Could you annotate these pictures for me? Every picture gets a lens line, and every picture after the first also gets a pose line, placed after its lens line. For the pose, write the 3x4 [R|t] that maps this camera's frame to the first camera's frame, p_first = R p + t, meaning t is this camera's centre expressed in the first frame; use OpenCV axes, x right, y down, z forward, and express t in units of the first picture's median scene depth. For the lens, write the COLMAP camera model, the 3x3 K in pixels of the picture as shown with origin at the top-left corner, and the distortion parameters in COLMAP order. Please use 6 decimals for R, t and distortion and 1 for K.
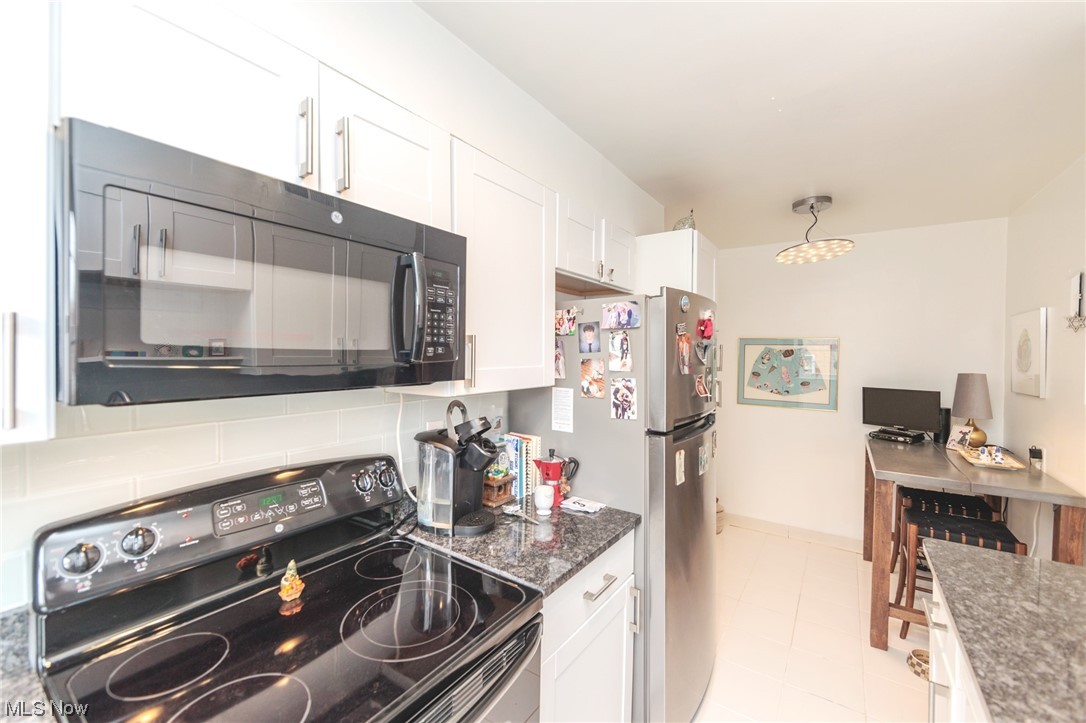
lens RADIAL K [[424.8, 0, 545.9], [0, 424.8, 361.3], [0, 0, 1]] dist [-0.002236, -0.000649]
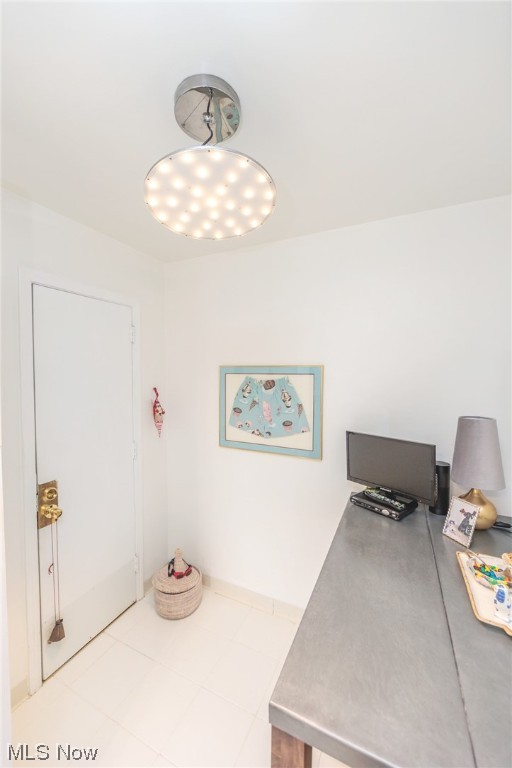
lens RADIAL K [[300.4, 0, 247.2], [0, 300.4, 381.6], [0, 0, 1]] dist [-0.002236, -0.000649]
pose [[0.991305, -0.002775, 0.131556, 0.468035], [0.004593, 0.999898, -0.013512, -0.017741], [-0.131505, 0.013999, 0.991217, 0.462306]]
